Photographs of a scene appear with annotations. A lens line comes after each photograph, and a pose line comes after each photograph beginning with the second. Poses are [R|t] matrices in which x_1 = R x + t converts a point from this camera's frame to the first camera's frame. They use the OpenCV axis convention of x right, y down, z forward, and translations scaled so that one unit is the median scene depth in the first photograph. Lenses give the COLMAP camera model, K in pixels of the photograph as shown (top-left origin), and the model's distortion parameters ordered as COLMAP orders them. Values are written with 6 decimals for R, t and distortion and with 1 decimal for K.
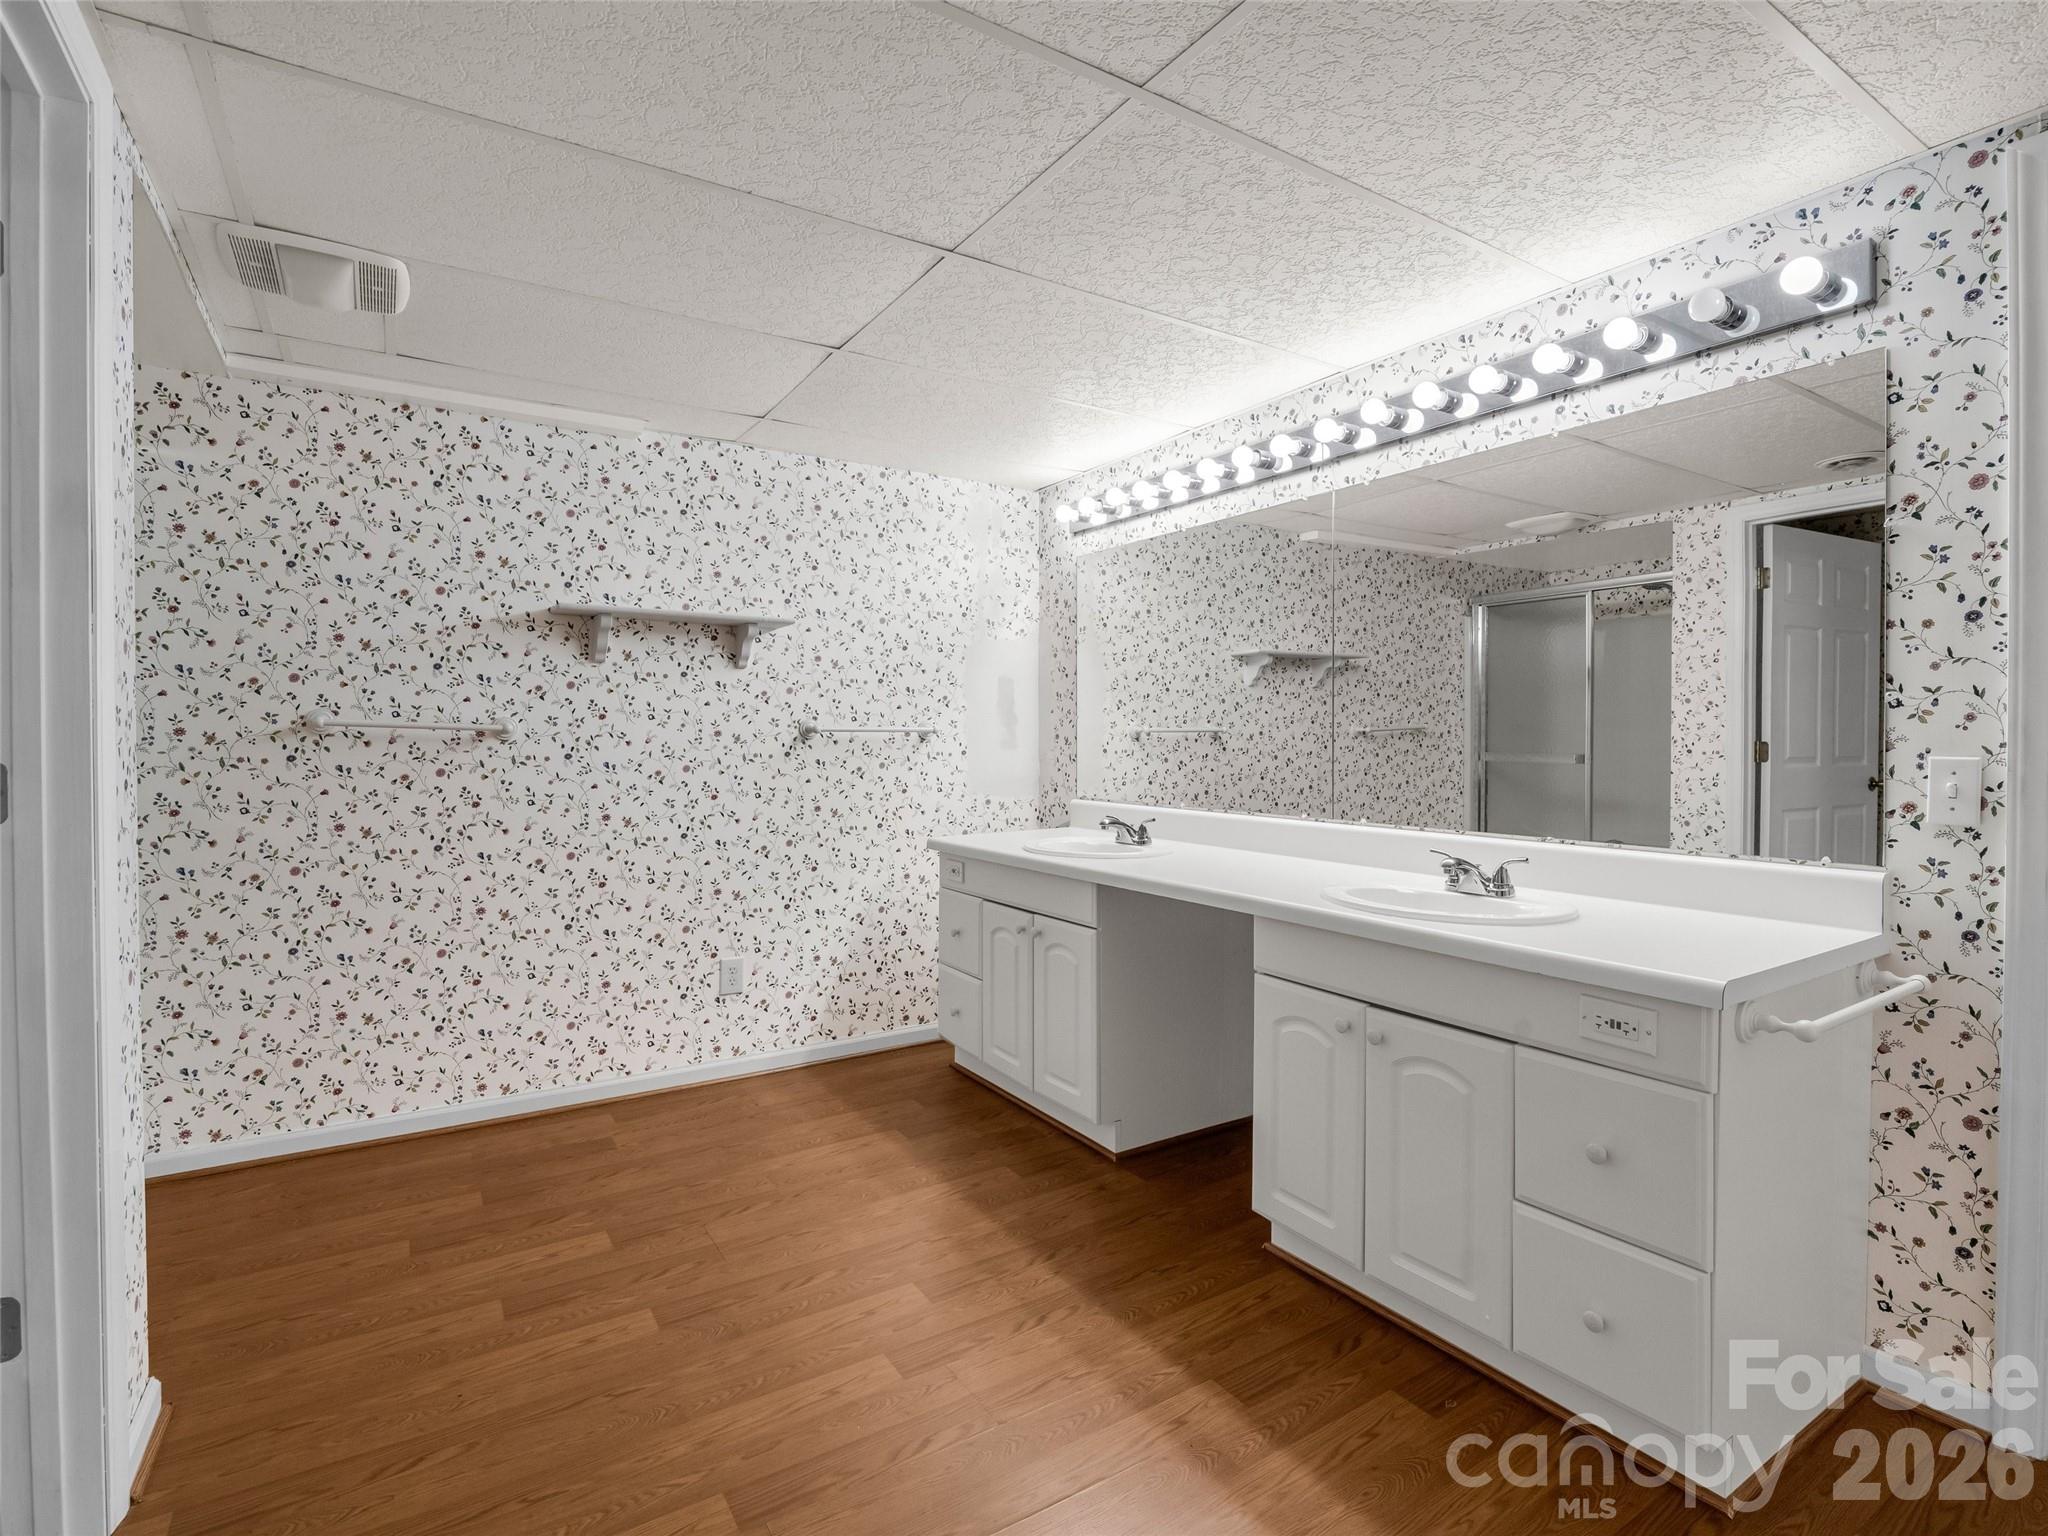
lens RADIAL K [[999.9, 0, 1022.4], [0, 999.9, 749.2], [0, 0, 1]] dist [-0.008466, -0.001758]
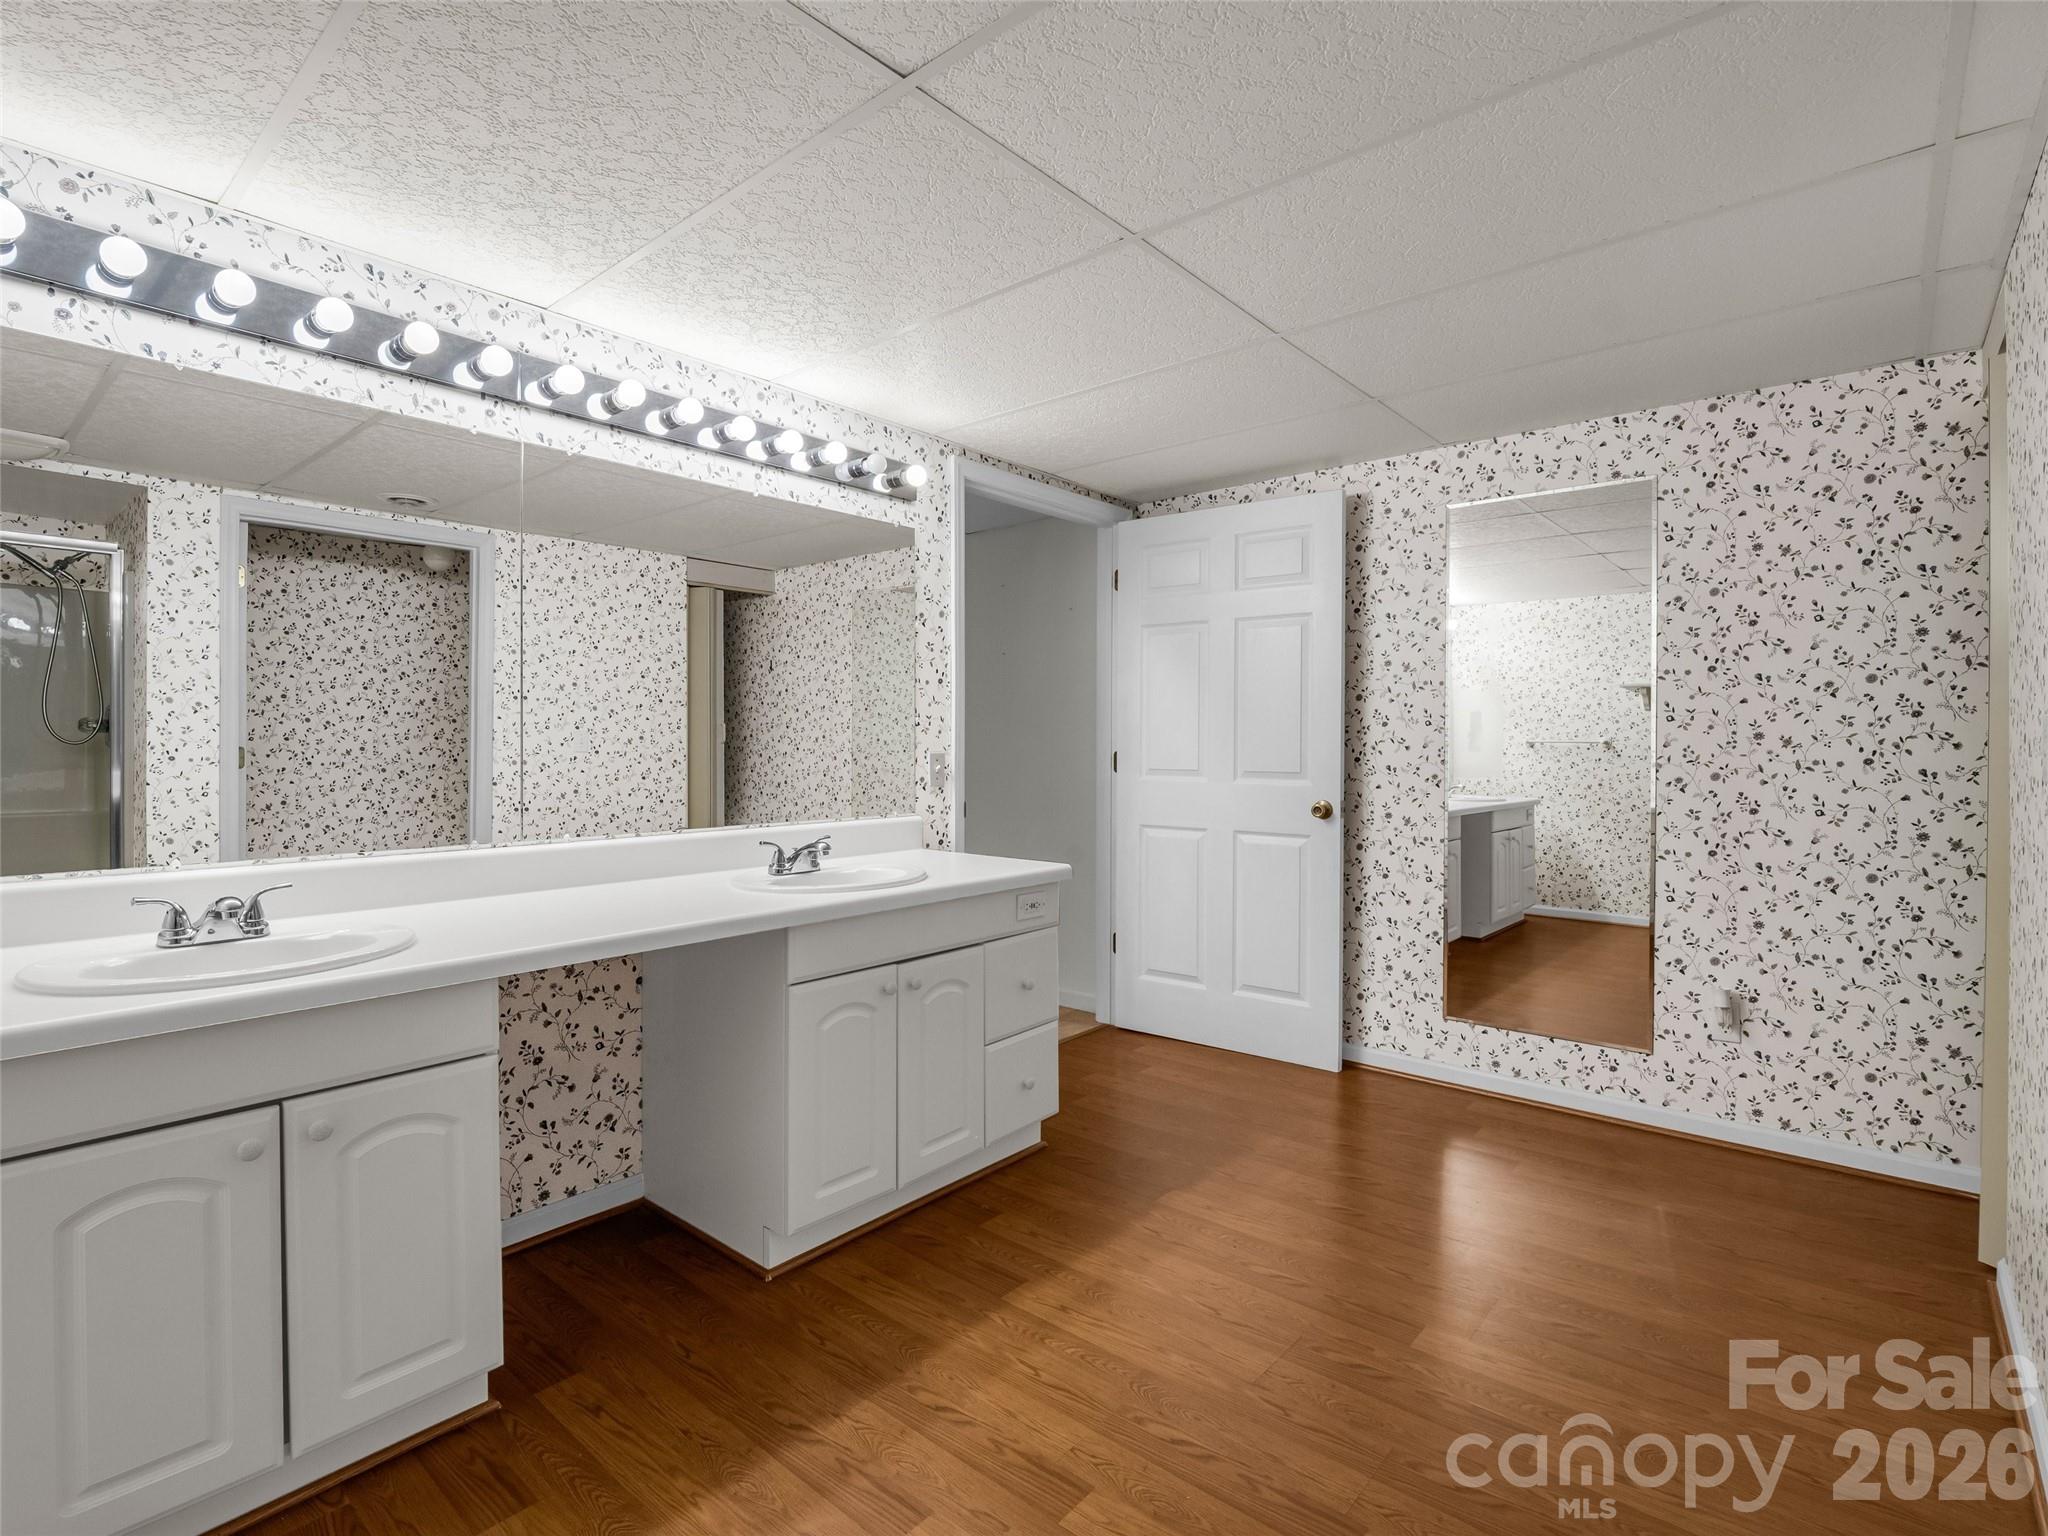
lens RADIAL K [[999.9, 0, 1022.4], [0, 999.9, 749.2], [0, 0, 1]] dist [-0.008466, -0.001758]
pose [[-0.294961, -0.004202, 0.955500, -0.666868], [0.011507, 0.999902, 0.007950, -0.007758], [-0.955440, 0.013340, -0.294884, 0.950498]]
